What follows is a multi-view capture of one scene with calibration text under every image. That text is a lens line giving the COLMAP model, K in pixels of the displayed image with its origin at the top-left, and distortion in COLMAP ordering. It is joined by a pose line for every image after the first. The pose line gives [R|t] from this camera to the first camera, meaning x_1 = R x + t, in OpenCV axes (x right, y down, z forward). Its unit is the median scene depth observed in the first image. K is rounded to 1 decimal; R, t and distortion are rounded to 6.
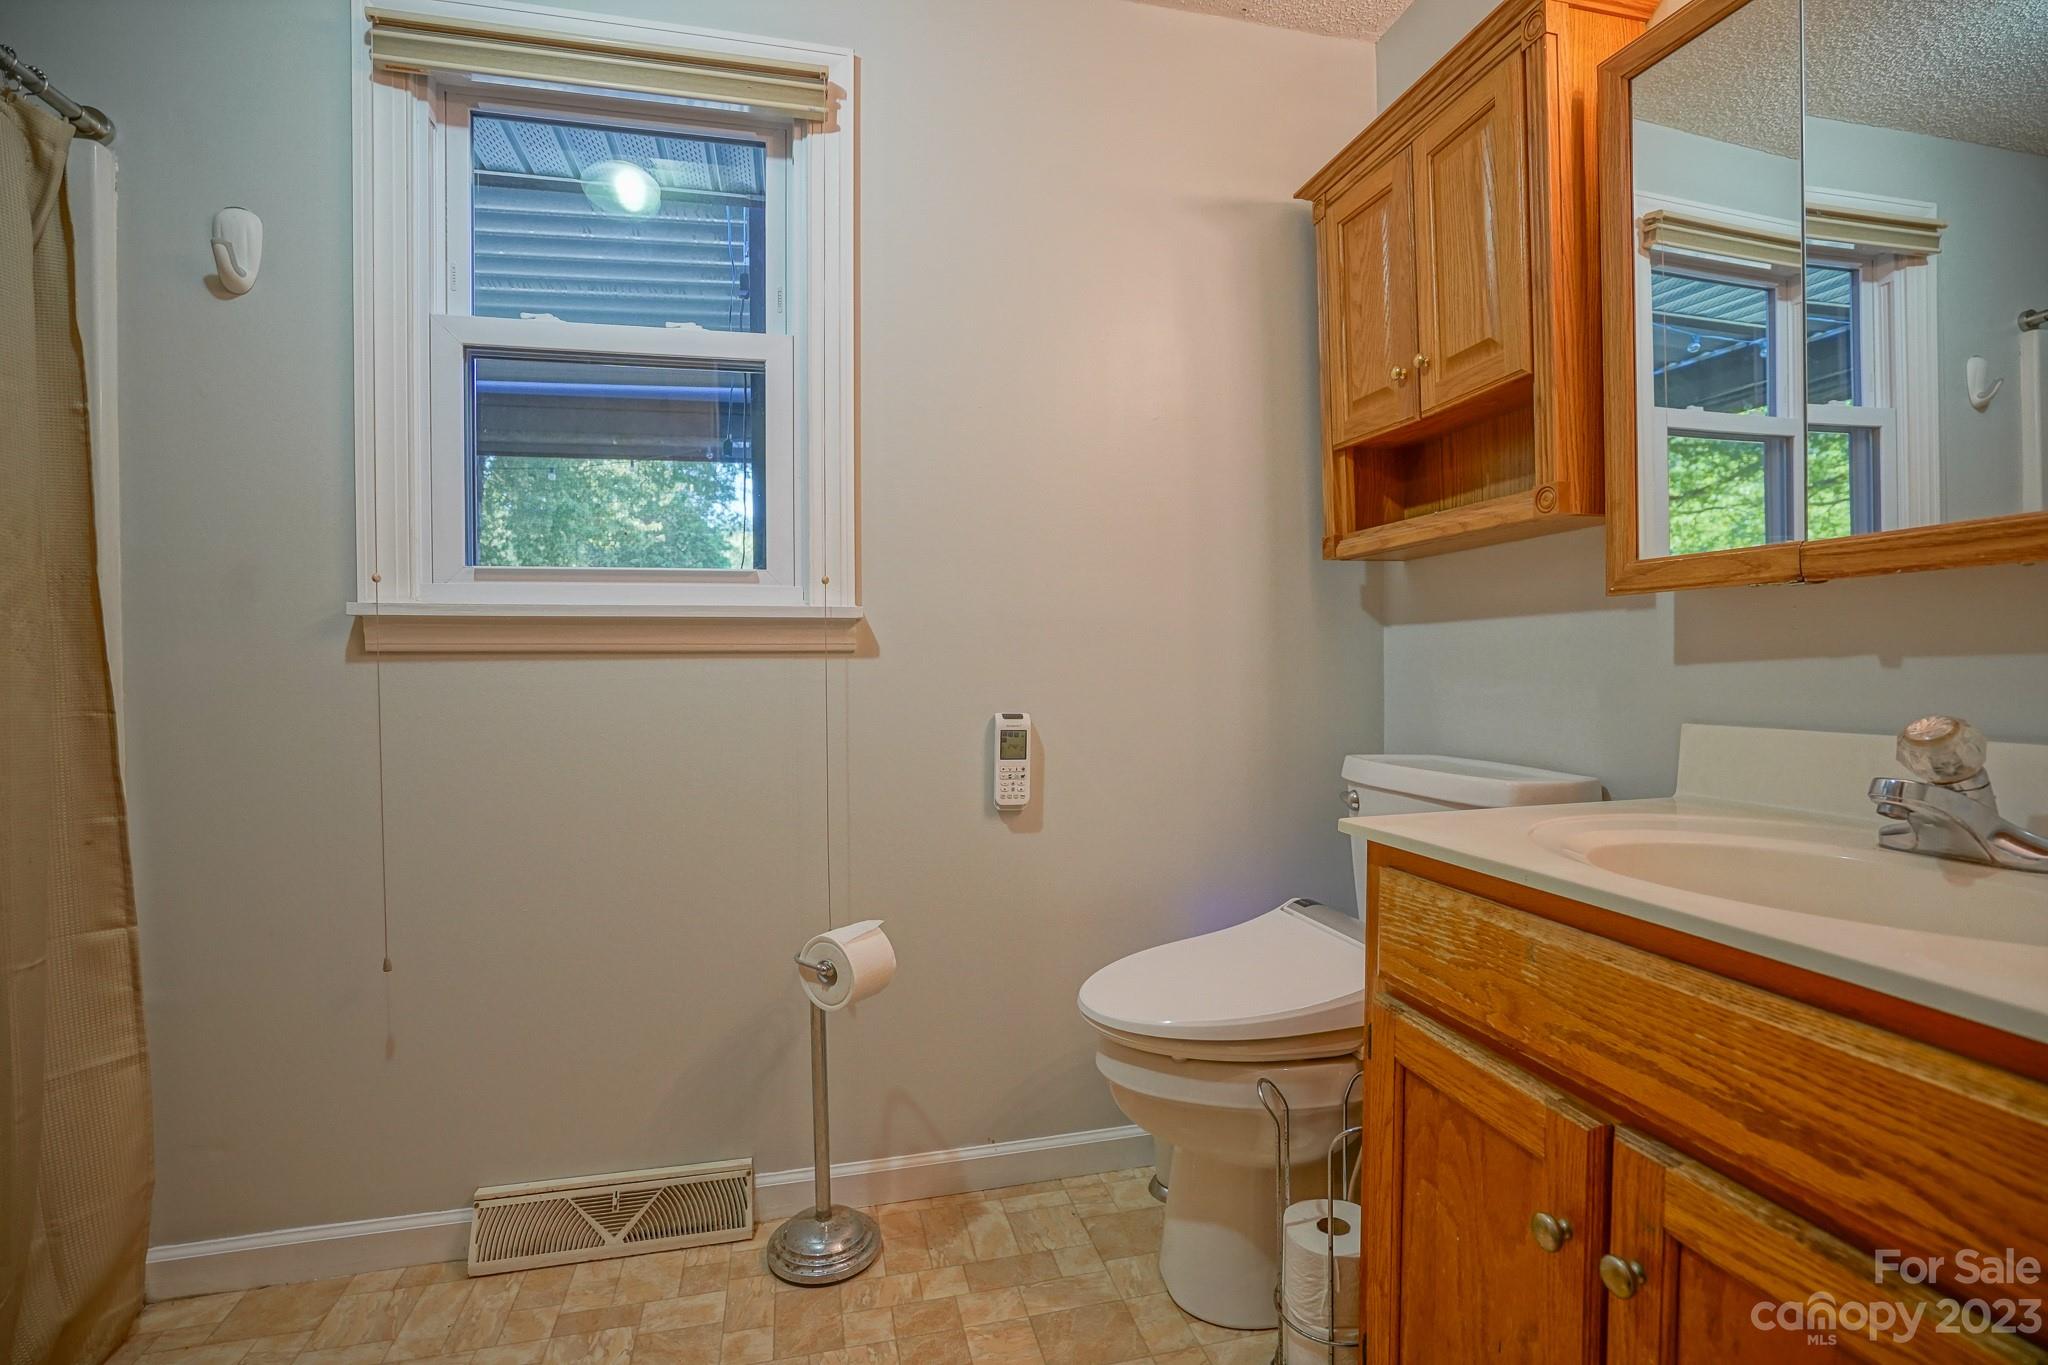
lens RADIAL K [[956.7, 0, 1032.2], [0, 956.7, 690.6], [0, 0, 1]] dist [-0.039022, 0.017622]
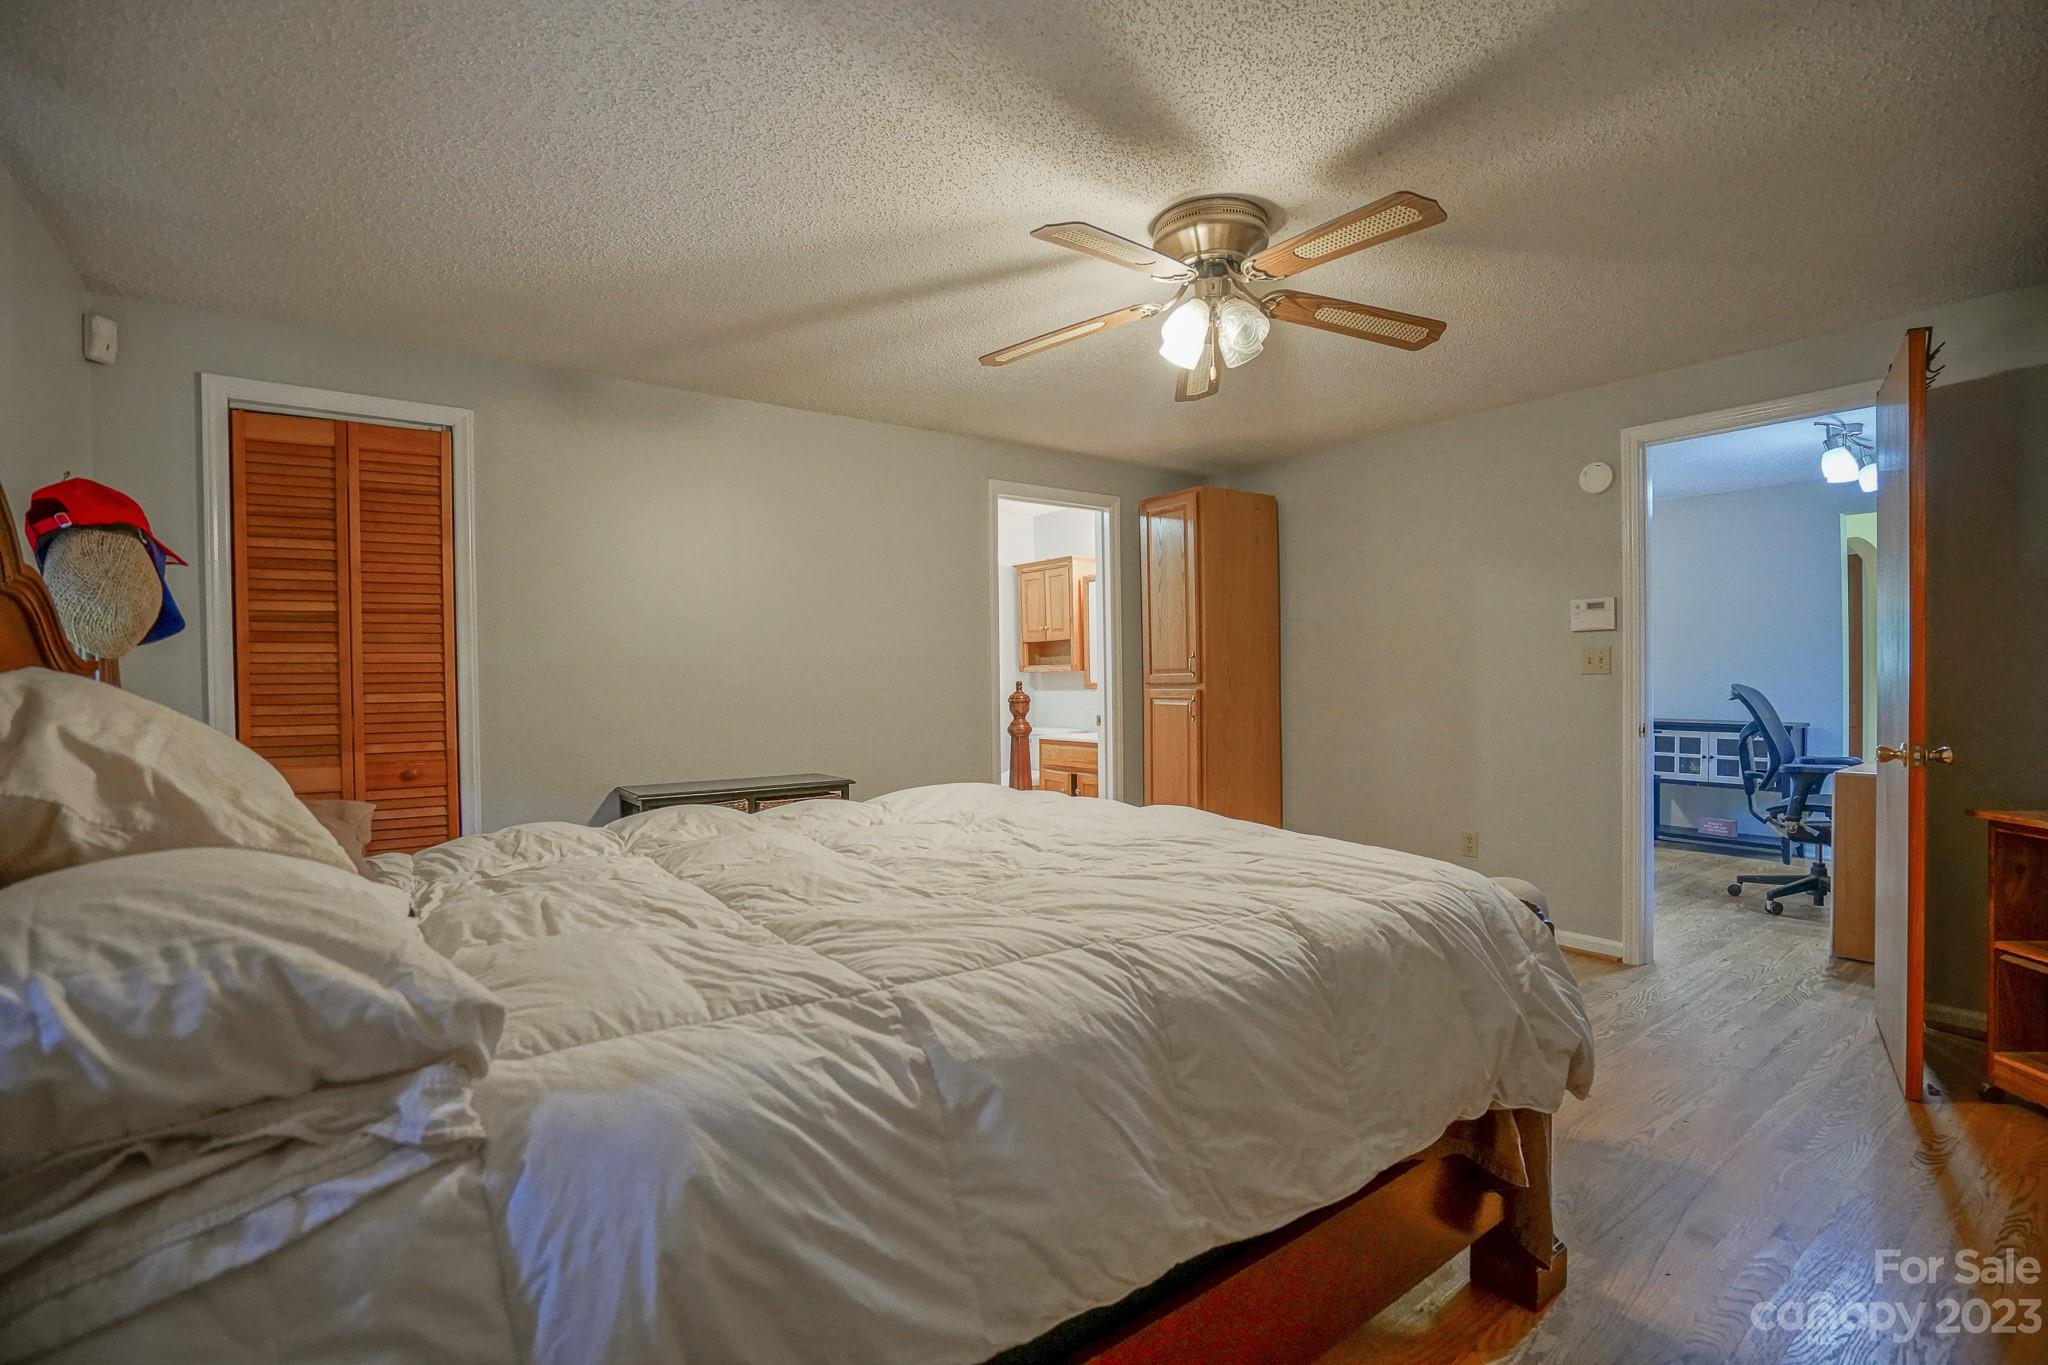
lens RADIAL K [[956.7, 0, 1032.2], [0, 956.7, 690.6], [0, 0, 1]] dist [-0.039022, 0.017622]
pose [[0.918350, -0.002757, 0.395760, -1.241387], [0.006548, 0.999945, -0.008230, -0.044910], [-0.395716, 0.010150, 0.918317, -2.678008]]
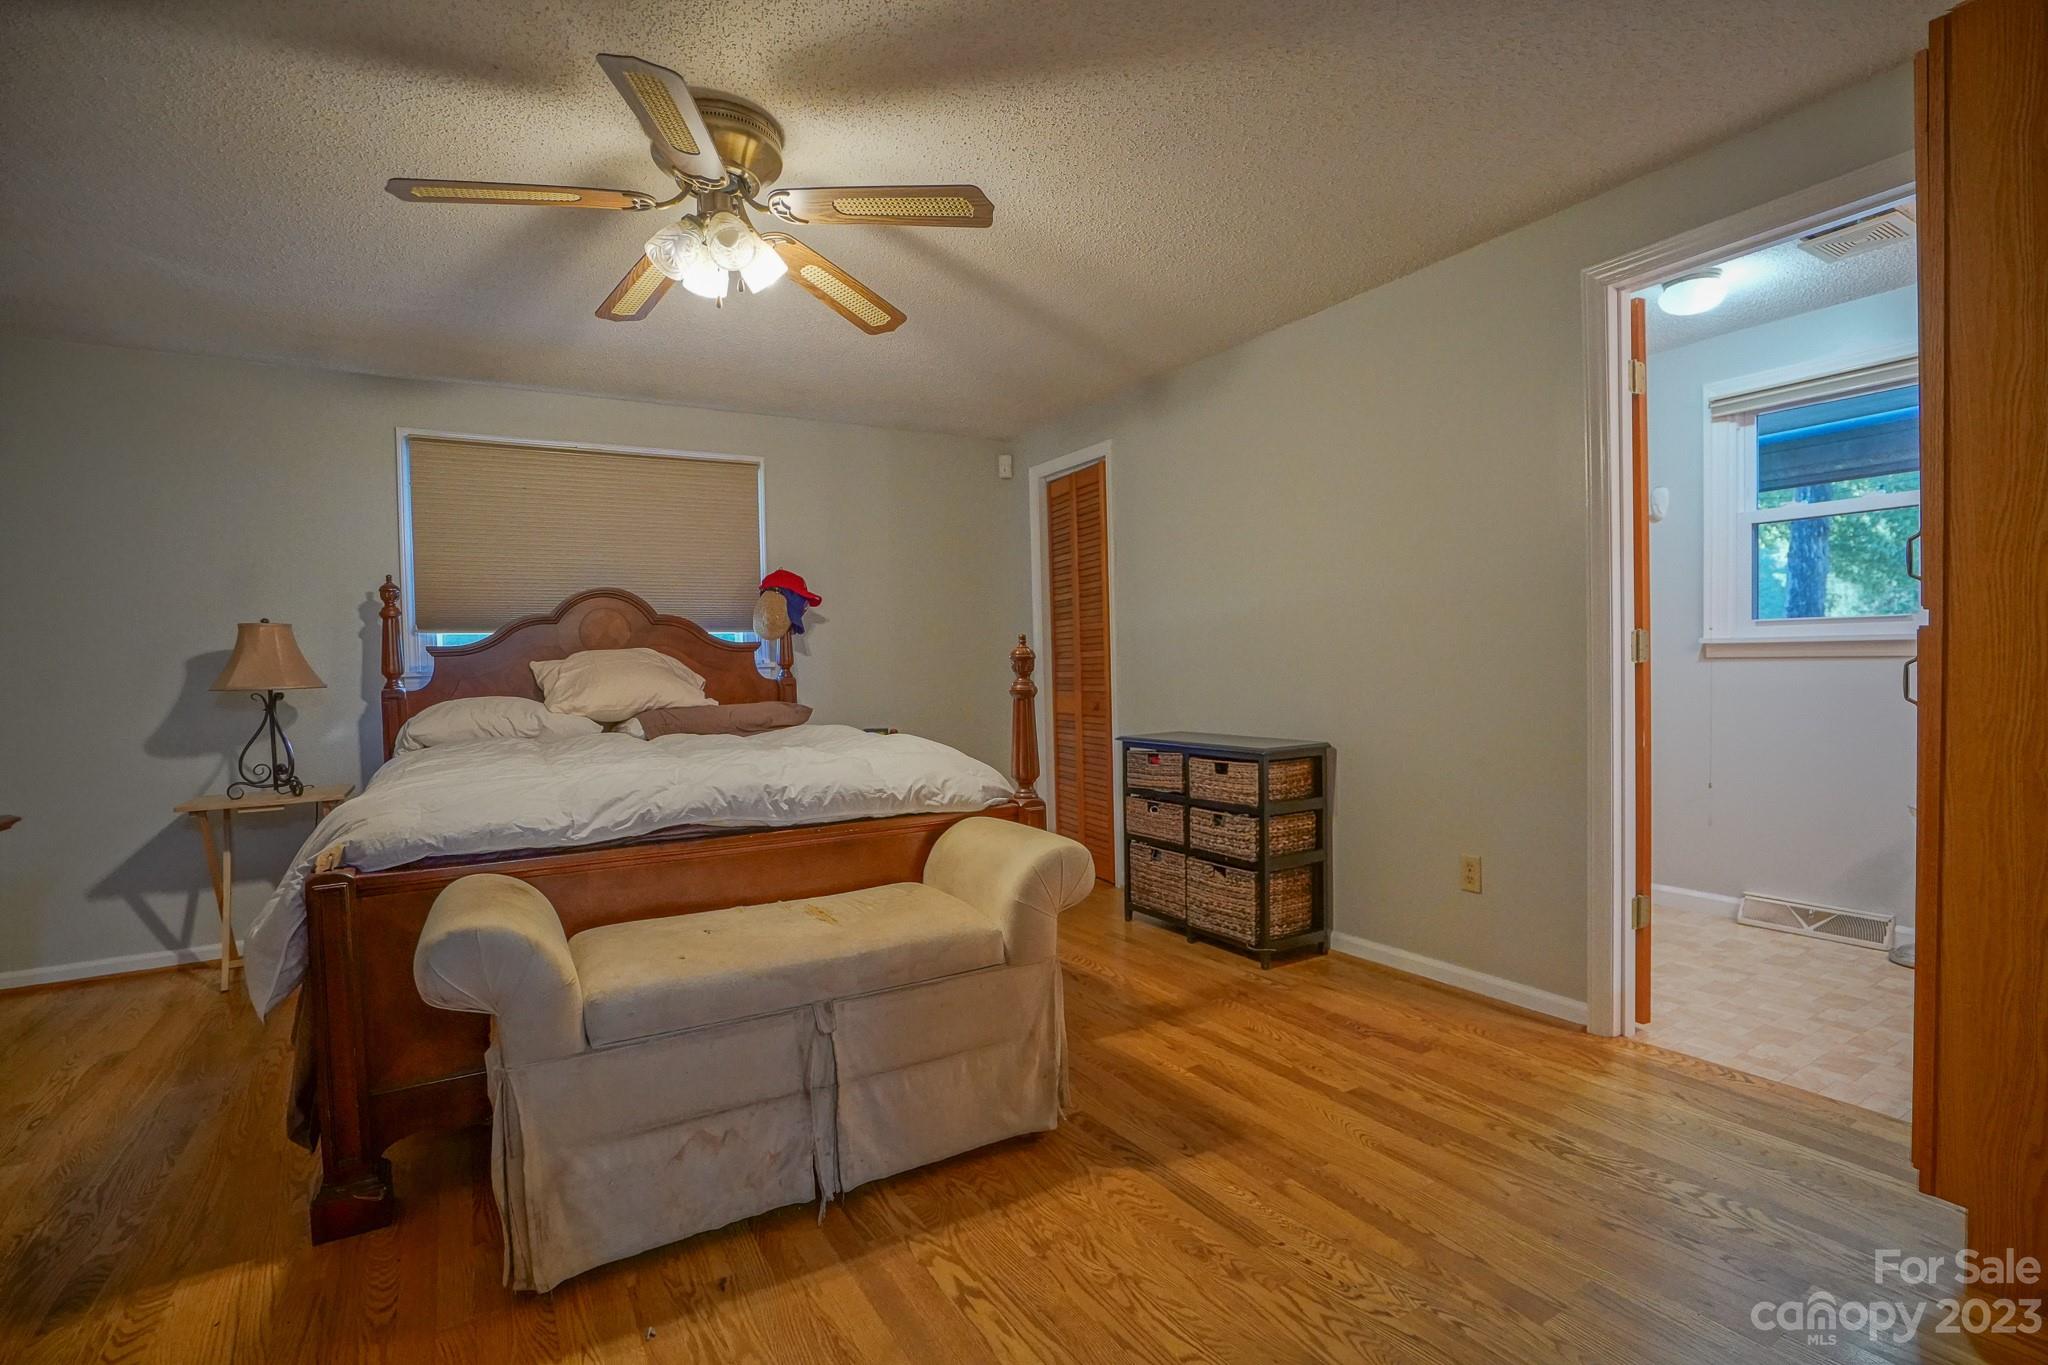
lens RADIAL K [[956.7, 0, 1032.2], [0, 956.7, 690.6], [0, 0, 1]] dist [-0.039022, 0.017622]
pose [[0.283559, 0.034121, -0.958348, 1.111244], [0.000155, 0.999365, 0.035627, -0.042925], [0.958955, -0.010251, 0.283374, -1.334731]]
